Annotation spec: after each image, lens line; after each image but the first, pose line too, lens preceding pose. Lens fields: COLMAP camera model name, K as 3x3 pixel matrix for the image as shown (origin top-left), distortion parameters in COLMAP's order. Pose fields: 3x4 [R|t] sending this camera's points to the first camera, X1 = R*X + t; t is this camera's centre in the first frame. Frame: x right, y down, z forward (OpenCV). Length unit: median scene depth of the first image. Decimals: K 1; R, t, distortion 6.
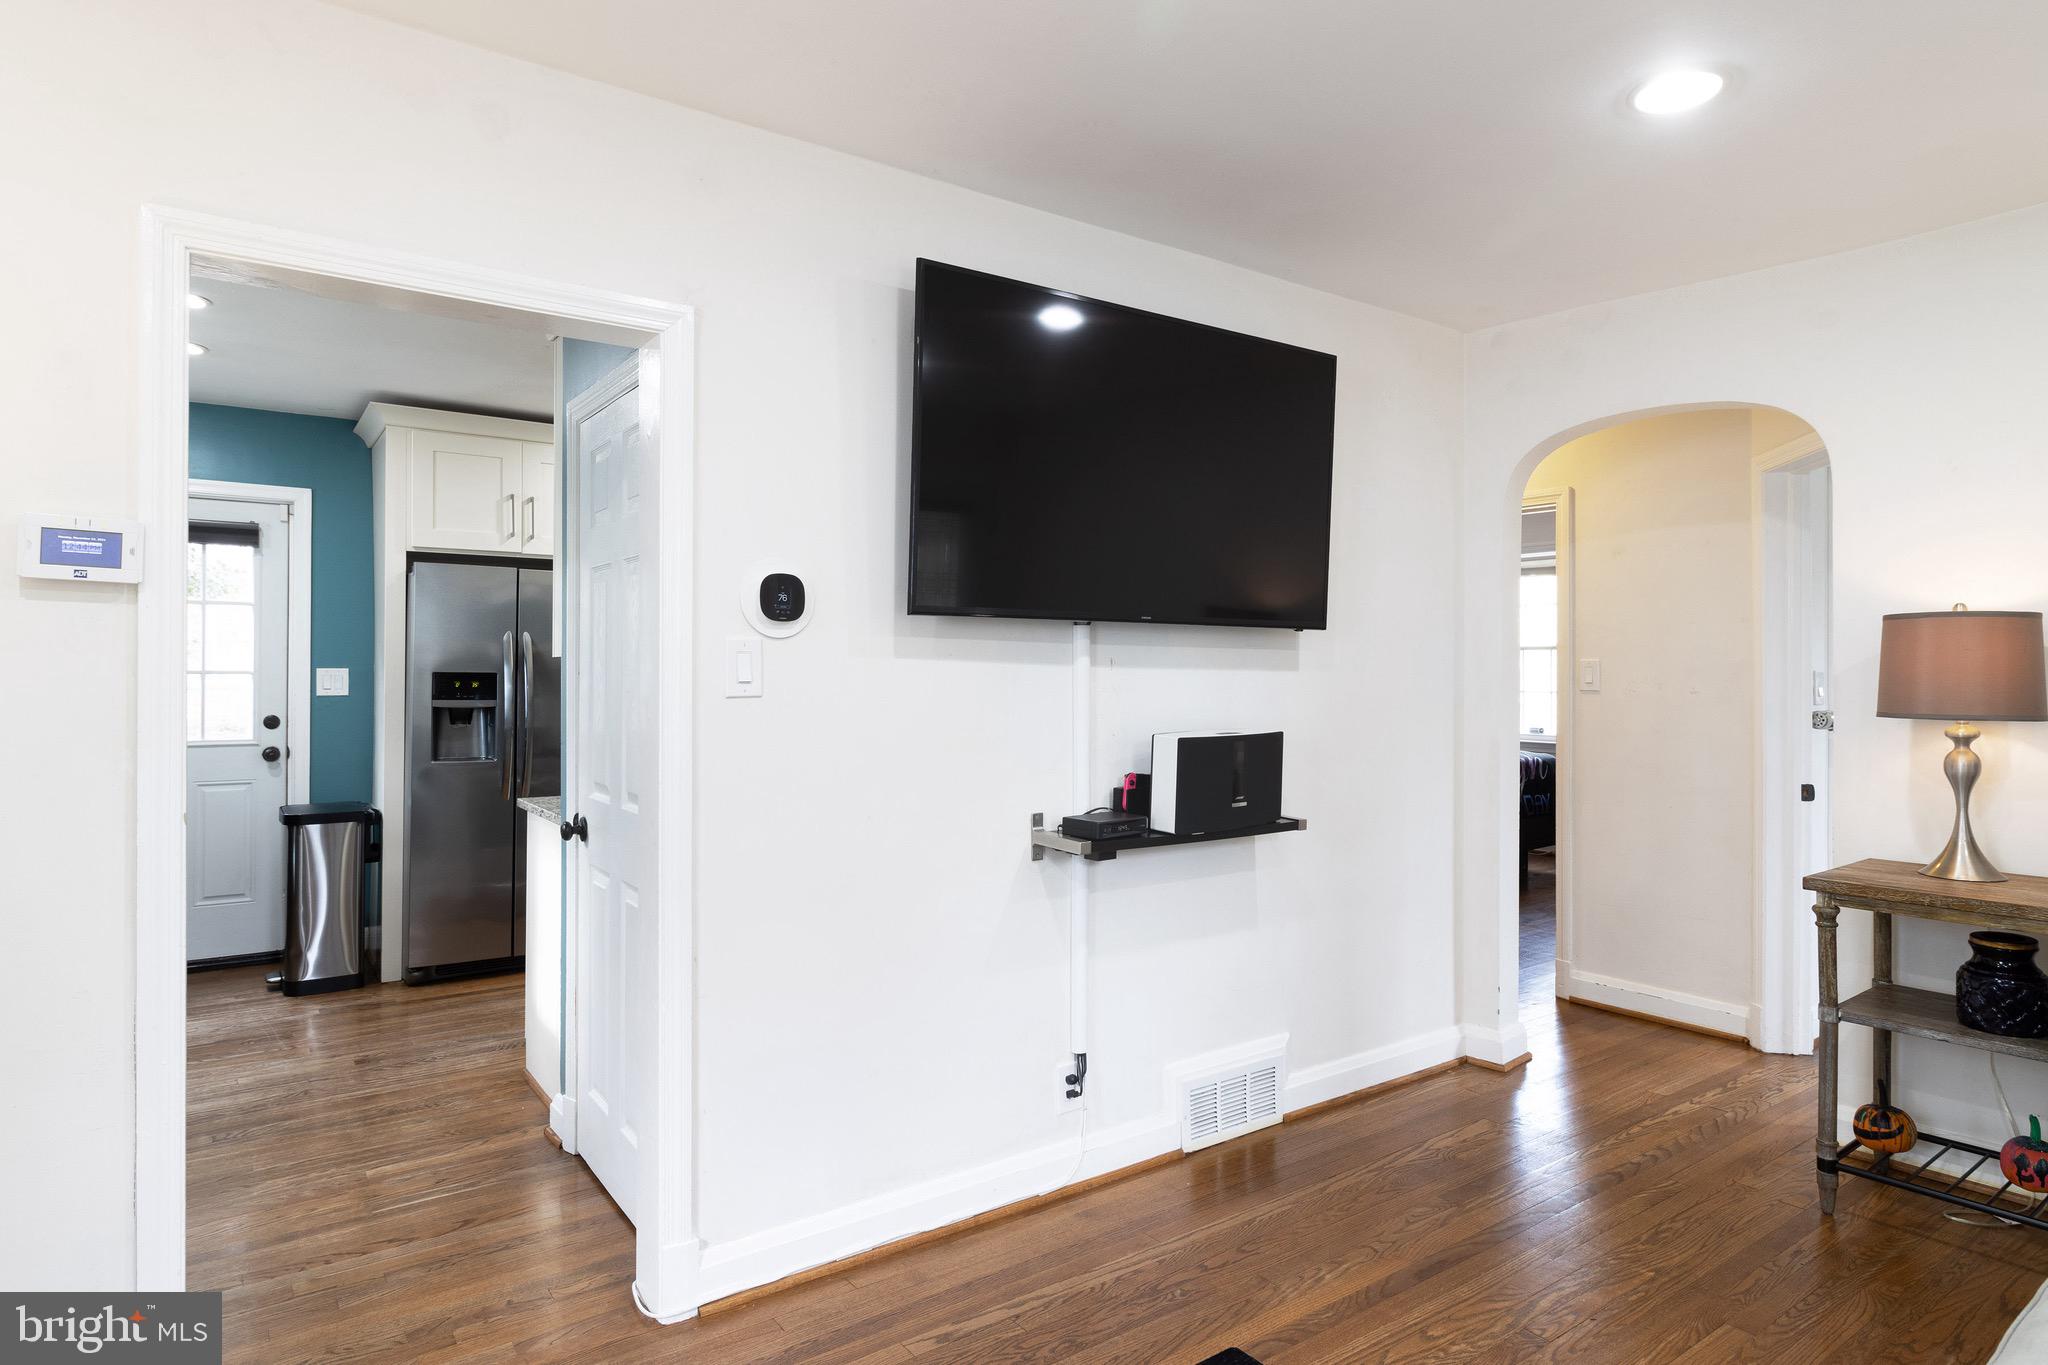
lens RADIAL K [[1165.8, 0, 1024.0], [0, 1165.8, 682.5], [0, 0, 1]] dist [0.005145, 0.000587]
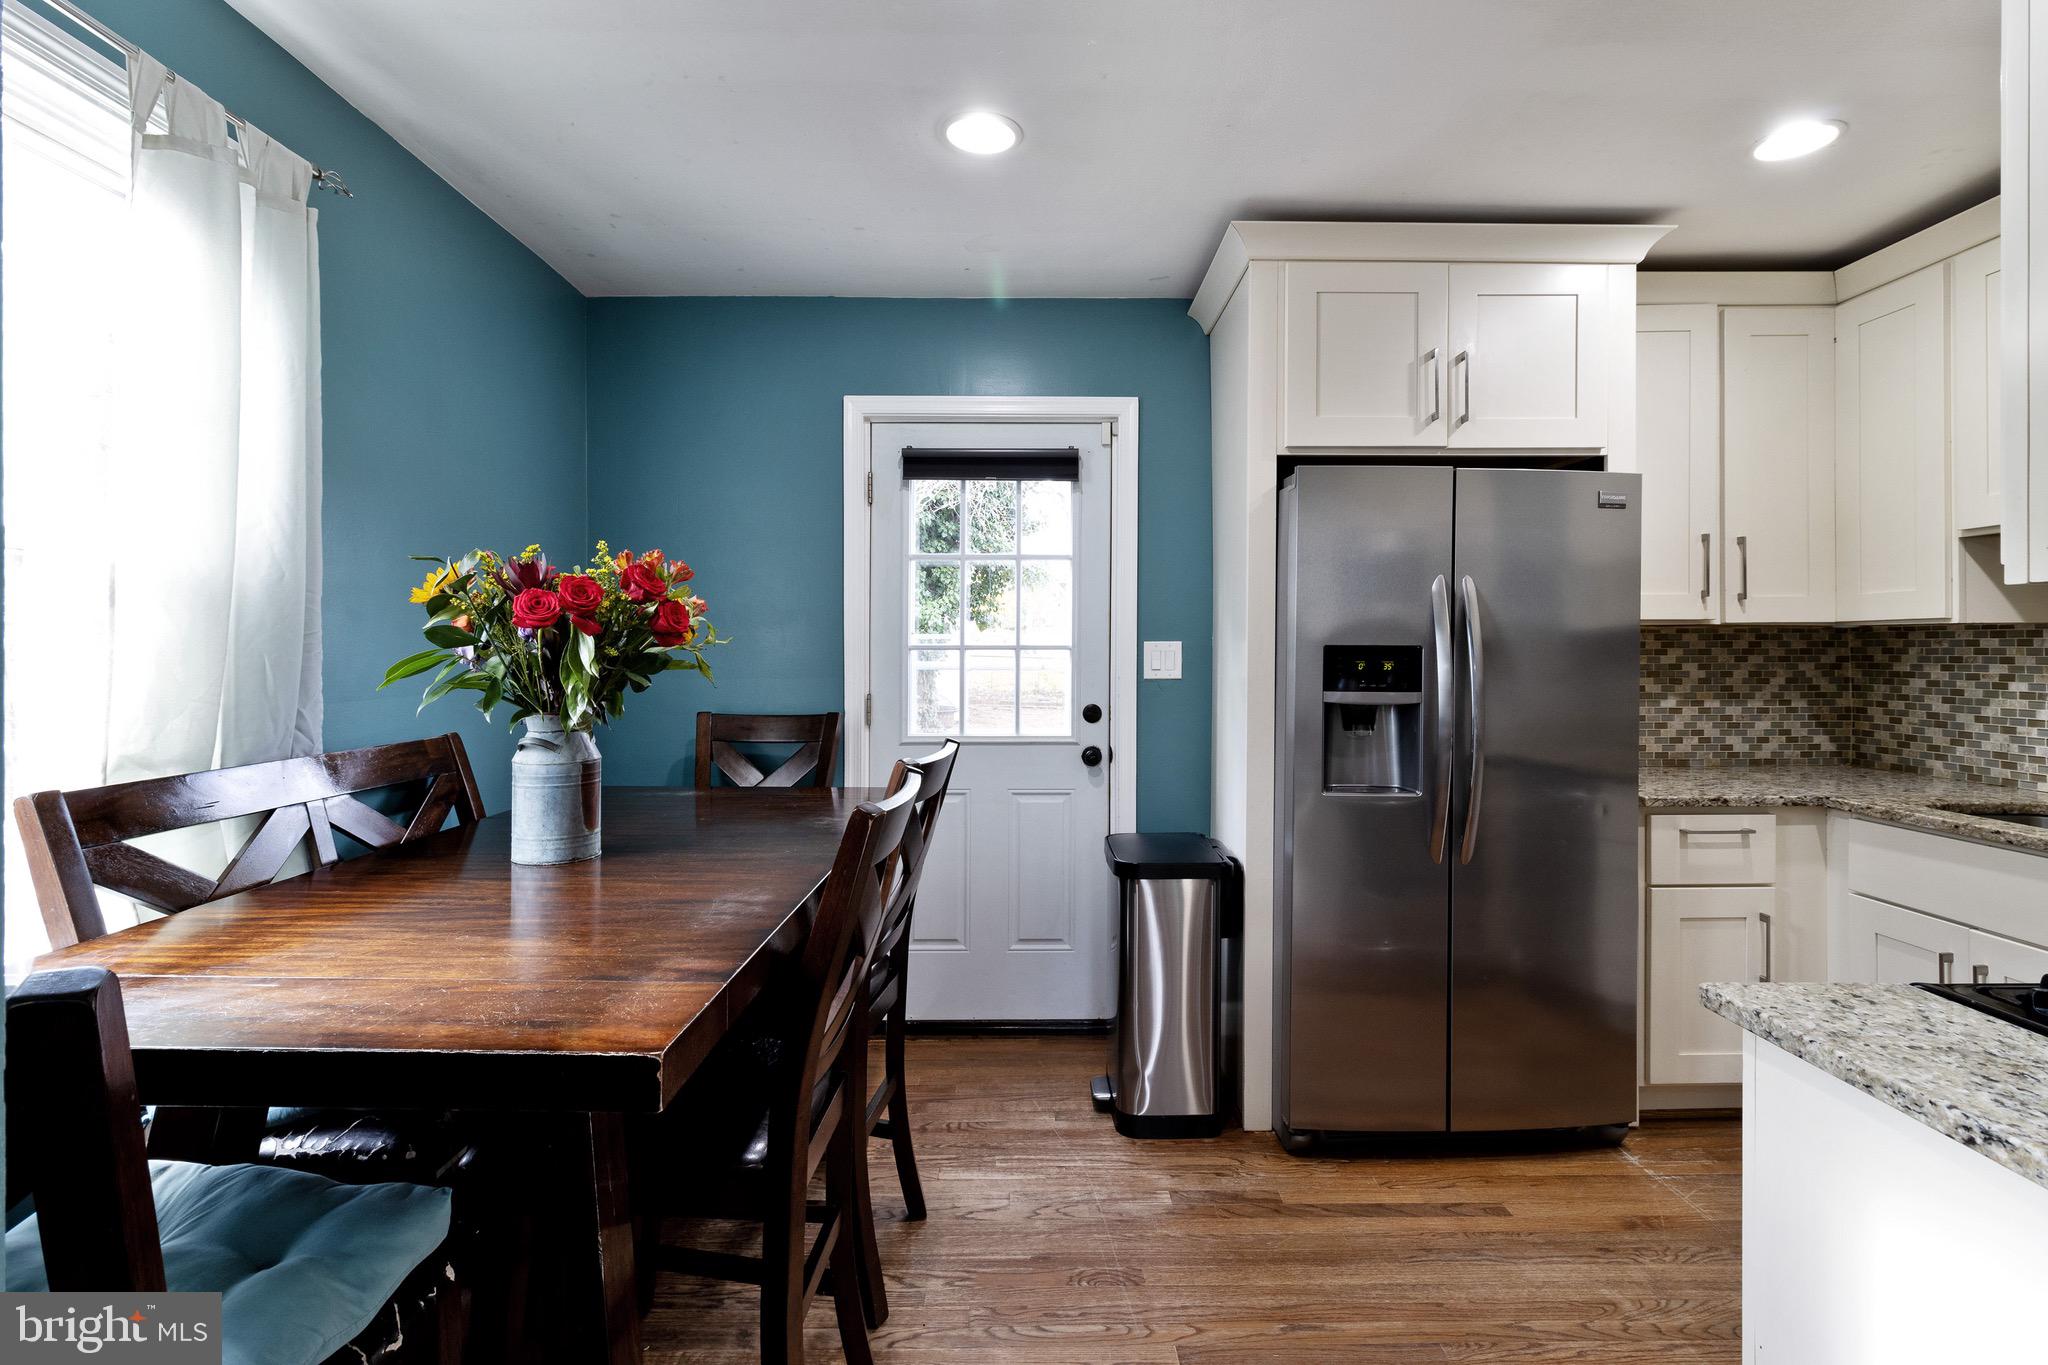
lens RADIAL K [[947.1, 0, 1030.3], [0, 947.1, 644.1], [0, 0, 1]] dist [0.000688, -0.000007]
pose [[0.822339, -0.007049, -0.568955, -0.340273], [0.000213, 0.999927, -0.012082, -0.003486], [0.568999, 0.009814, 0.822280, 0.491191]]
